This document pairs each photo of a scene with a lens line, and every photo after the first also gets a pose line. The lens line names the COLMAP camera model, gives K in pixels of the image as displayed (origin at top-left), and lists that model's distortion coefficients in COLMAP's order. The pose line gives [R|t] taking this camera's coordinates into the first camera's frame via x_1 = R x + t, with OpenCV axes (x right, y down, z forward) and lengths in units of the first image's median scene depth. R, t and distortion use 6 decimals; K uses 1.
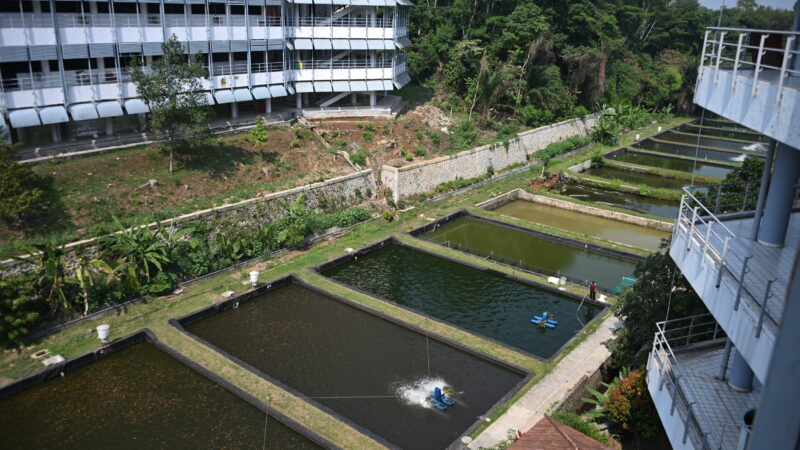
lens RADIAL K [[623.8, 0, 396.0], [0, 623.8, 222.5], [0, 0, 1]] dist [-0.001851, -0.006706]
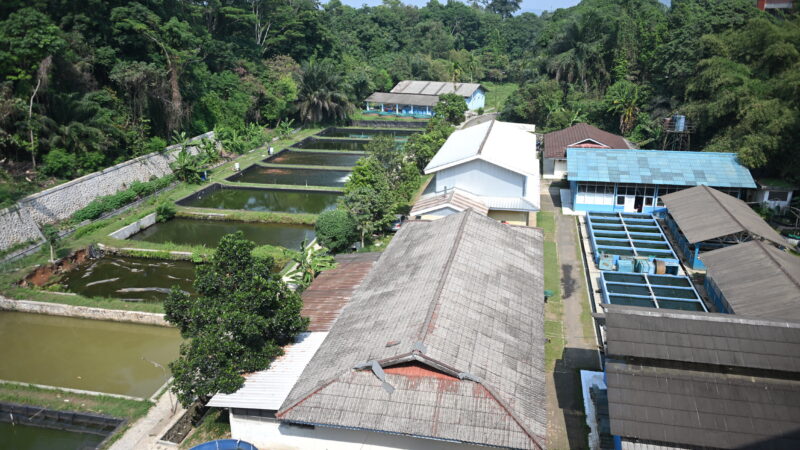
lens RADIAL K [[623.8, 0, 404.1], [0, 623.8, 226.2], [0, 0, 1]] dist [-0.001851, -0.006706]
pose [[0.892386, -0.171687, 0.417338, 0.236577], [0.170751, 0.984506, 0.039897, -0.056279], [-0.417722, 0.035657, 0.907875, 0.167968]]
